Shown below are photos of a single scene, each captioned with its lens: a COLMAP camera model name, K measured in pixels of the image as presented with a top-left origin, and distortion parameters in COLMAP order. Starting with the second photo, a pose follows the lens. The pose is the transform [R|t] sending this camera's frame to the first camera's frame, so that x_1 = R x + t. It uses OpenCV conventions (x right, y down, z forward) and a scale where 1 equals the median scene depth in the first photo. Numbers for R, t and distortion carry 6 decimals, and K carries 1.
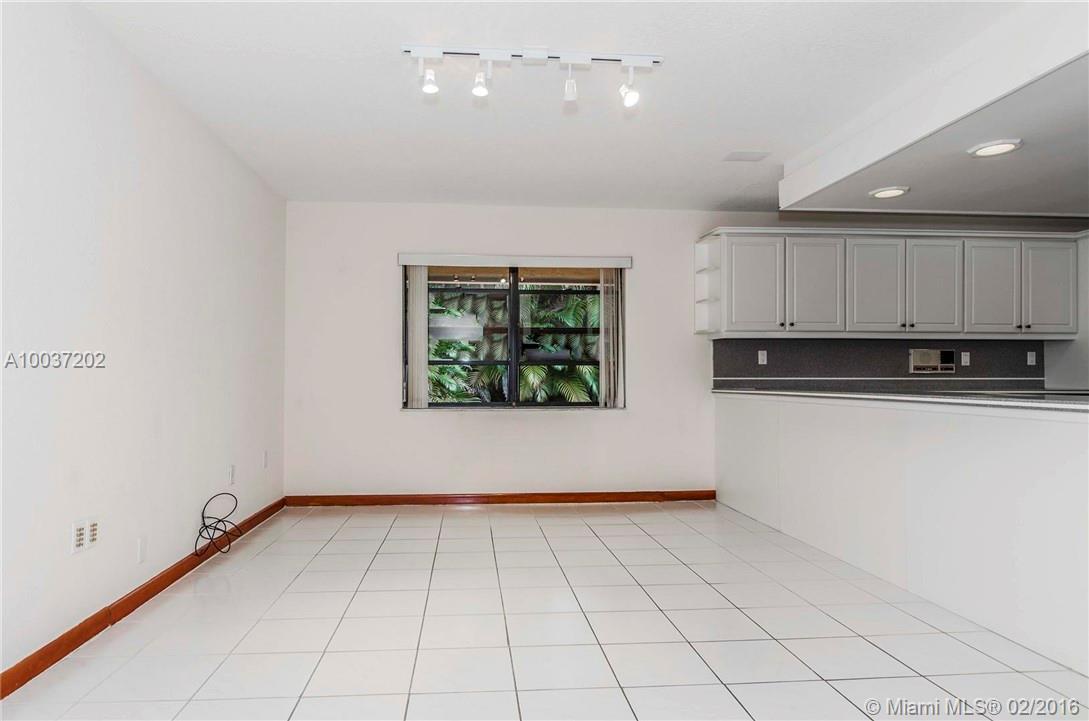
lens RADIAL K [[661.2, 0, 551.8], [0, 661.2, 355.3], [0, 0, 1]] dist [-0.021925, 0.001647]
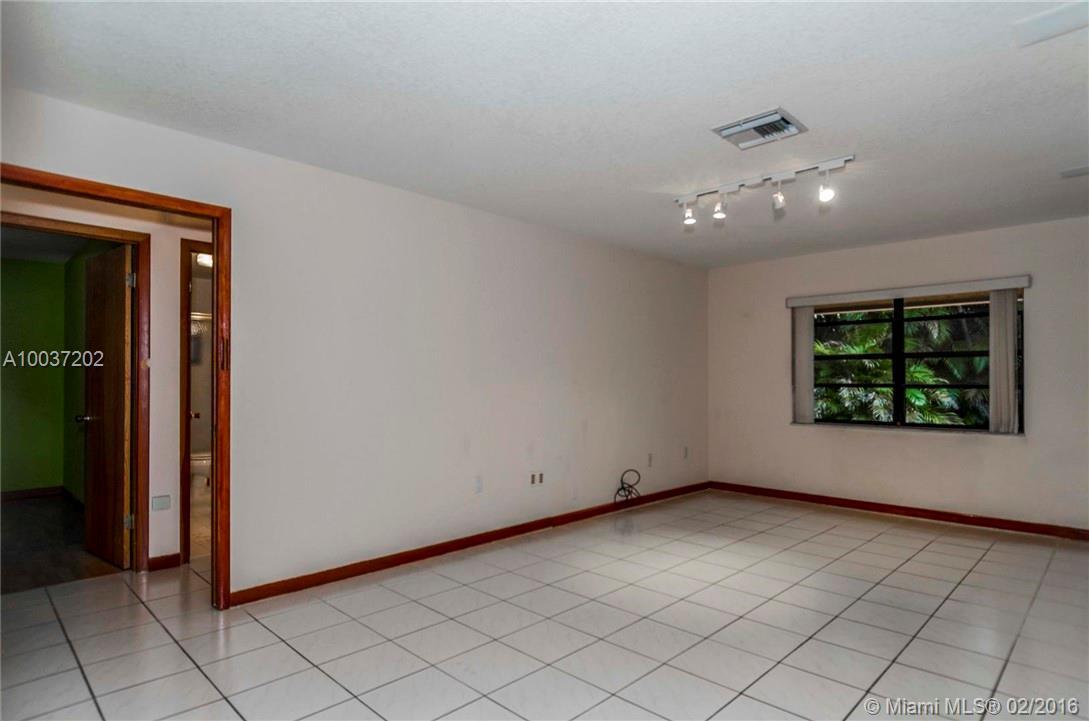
lens RADIAL K [[595.0, 0, 540.7], [0, 595.0, 366.7], [0, 0, 1]] dist [0.003468, 0.005179]
pose [[0.653867, -0.017130, -0.756415, 0.517583], [0.022087, 0.999750, -0.003548, -0.051487], [0.756287, -0.014387, 0.654082, -0.155313]]
